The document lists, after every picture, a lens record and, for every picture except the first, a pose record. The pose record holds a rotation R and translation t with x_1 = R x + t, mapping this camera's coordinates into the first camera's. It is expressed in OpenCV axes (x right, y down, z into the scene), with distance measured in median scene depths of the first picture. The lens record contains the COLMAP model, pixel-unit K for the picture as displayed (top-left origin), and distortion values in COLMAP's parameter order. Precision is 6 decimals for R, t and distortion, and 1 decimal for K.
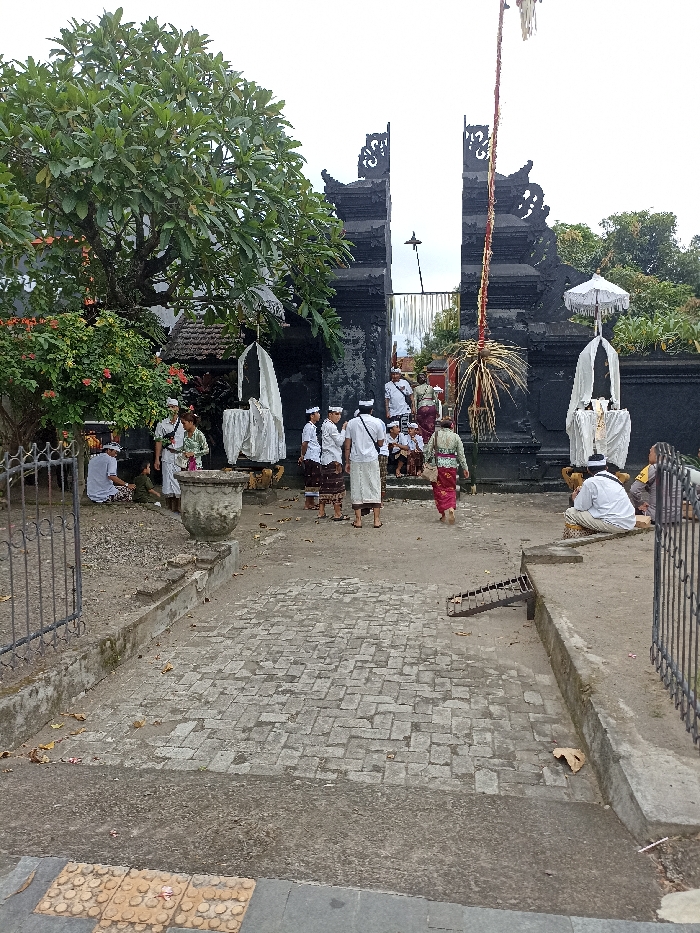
lens RADIAL K [[678.3, 0, 355.8], [0, 678.3, 469.7], [0, 0, 1]] dist [0.067131, -0.067645]
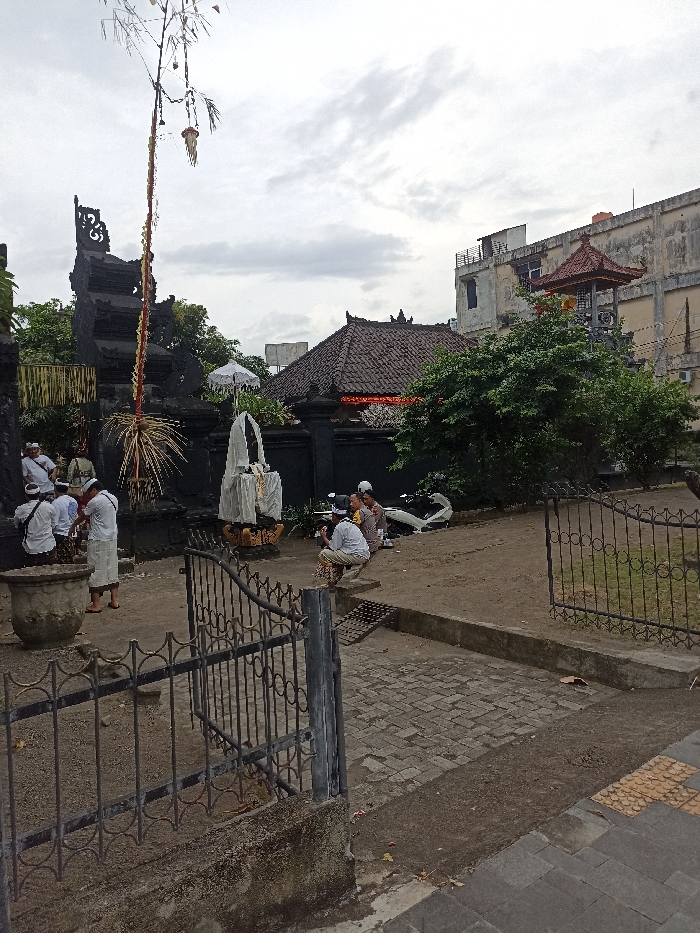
lens RADIAL K [[678.3, 0, 355.8], [0, 678.3, 469.7], [0, 0, 1]] dist [0.067131, -0.067645]
pose [[0.693459, -0.059937, 0.717999, -0.347350], [0.128272, 0.990884, -0.041172, -0.021132], [-0.708986, 0.120650, 0.694826, 0.054889]]
